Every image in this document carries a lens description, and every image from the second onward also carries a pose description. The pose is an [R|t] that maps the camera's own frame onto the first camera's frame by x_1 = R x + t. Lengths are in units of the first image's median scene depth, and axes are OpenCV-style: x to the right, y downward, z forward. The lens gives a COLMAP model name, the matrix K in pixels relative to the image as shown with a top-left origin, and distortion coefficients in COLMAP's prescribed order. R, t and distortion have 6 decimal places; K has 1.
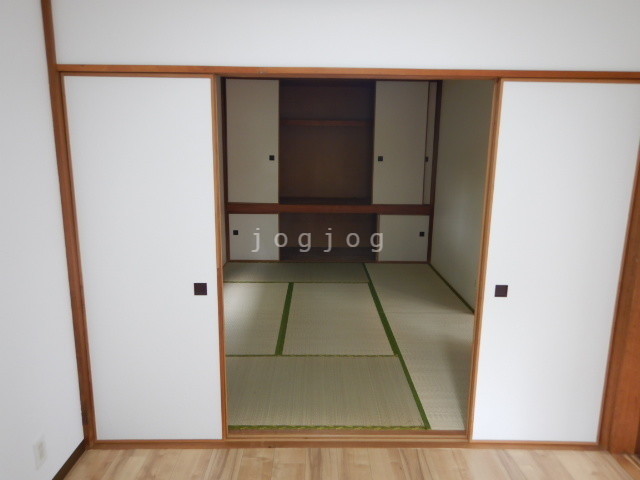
lens RADIAL K [[456.8, 0, 320.7], [0, 456.8, 236.6], [0, 0, 1]] dist [0.000366, -0.000234]
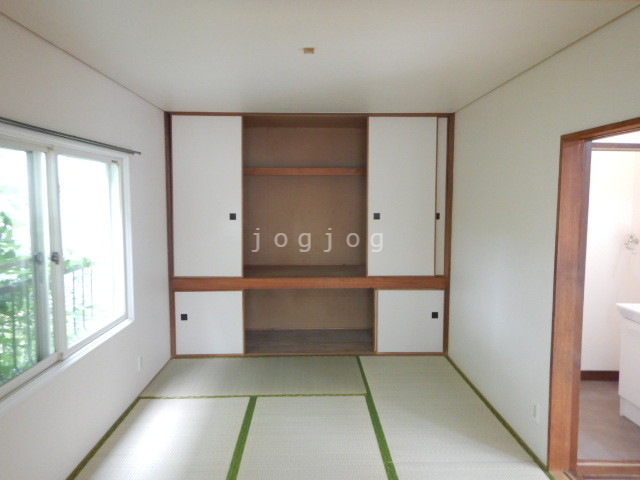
lens RADIAL K [[456.8, 0, 319.6], [0, 456.8, 240.4], [0, 0, 1]] dist [0.000366, -0.000234]
pose [[0.999794, -0.012882, 0.015701, 0.023363], [0.014464, 0.994348, -0.105183, -0.051884], [-0.014257, 0.105389, 0.994329, 0.250646]]
